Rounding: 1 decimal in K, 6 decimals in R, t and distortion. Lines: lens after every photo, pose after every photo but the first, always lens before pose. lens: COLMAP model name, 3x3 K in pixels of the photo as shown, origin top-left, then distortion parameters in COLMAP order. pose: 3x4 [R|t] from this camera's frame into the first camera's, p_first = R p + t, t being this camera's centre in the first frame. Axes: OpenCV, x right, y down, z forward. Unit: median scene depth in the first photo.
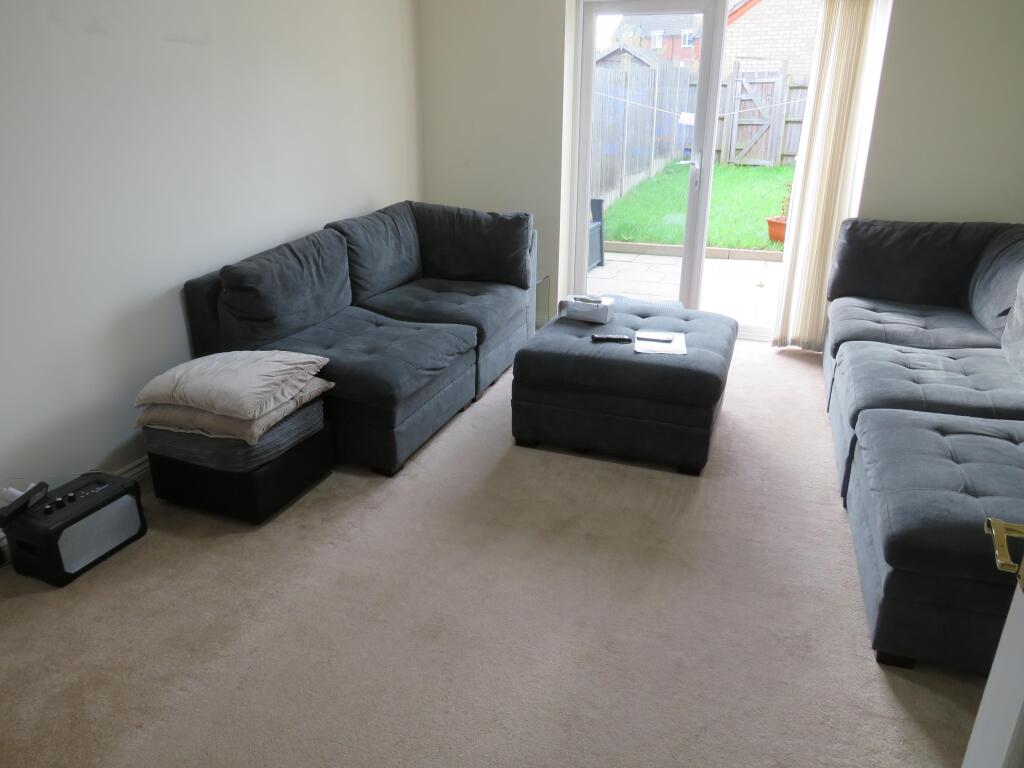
lens RADIAL K [[718.6, 0, 507.4], [0, 718.6, 384.7], [0, 0, 1]] dist [-0.038824, 0.013082]
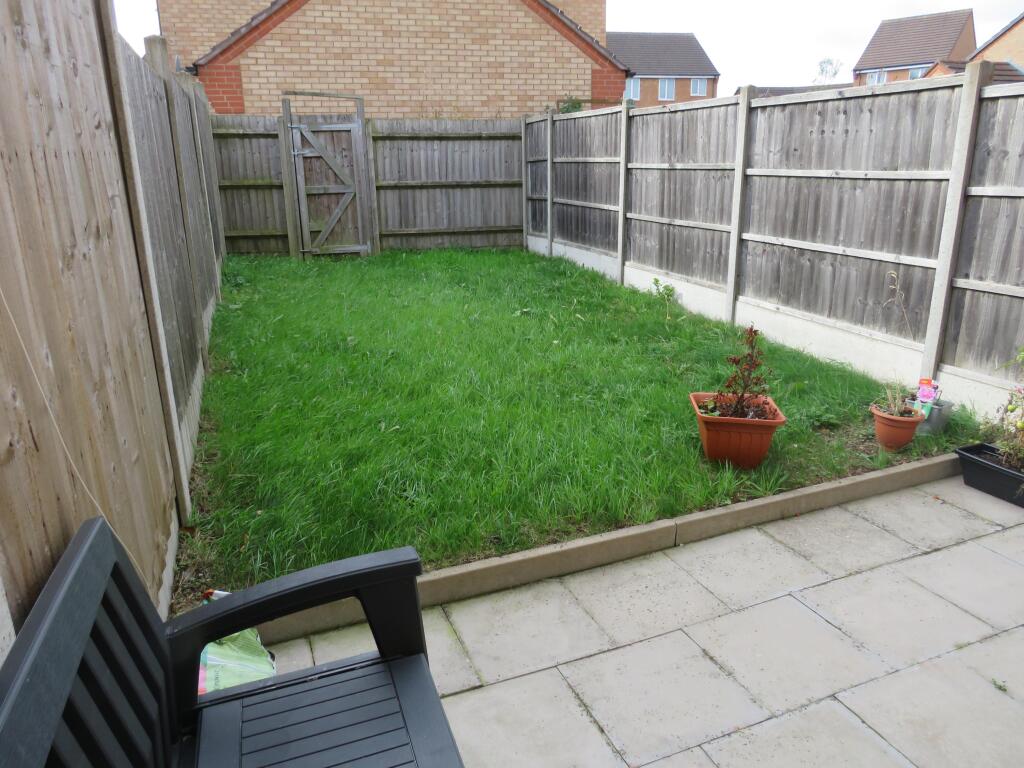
lens RADIAL K [[718.6, 0, 513.2], [0, 718.6, 380.0], [0, 0, 1]] dist [-0.038824, 0.013082]
pose [[0.742710, -0.198625, 0.639476, 0.016417], [0.258295, 0.966066, 0.000073, -0.157526], [-0.617790, 0.165119, 0.768811, 0.422385]]
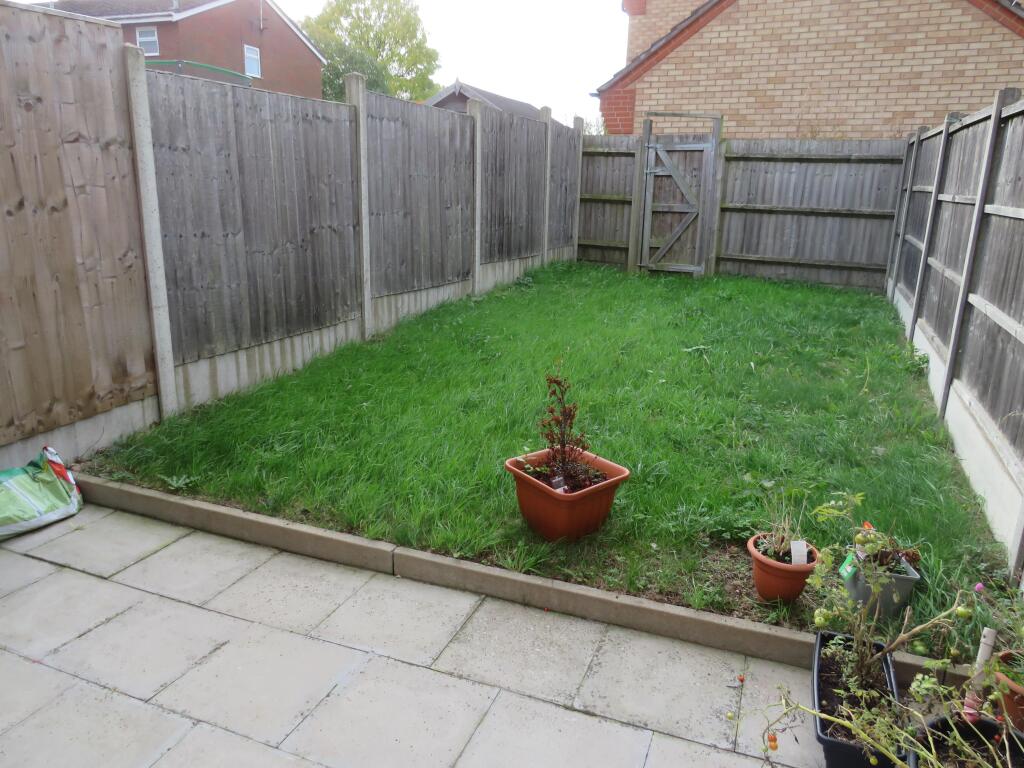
lens RADIAL K [[718.6, 0, 512.1], [0, 718.6, 384.1], [0, 0, 1]] dist [-0.038824, 0.013082]
pose [[0.999503, 0.029360, -0.011510, 0.208403], [-0.030424, 0.993799, -0.106947, -0.131396], [0.008298, 0.107244, 0.994198, 0.356549]]
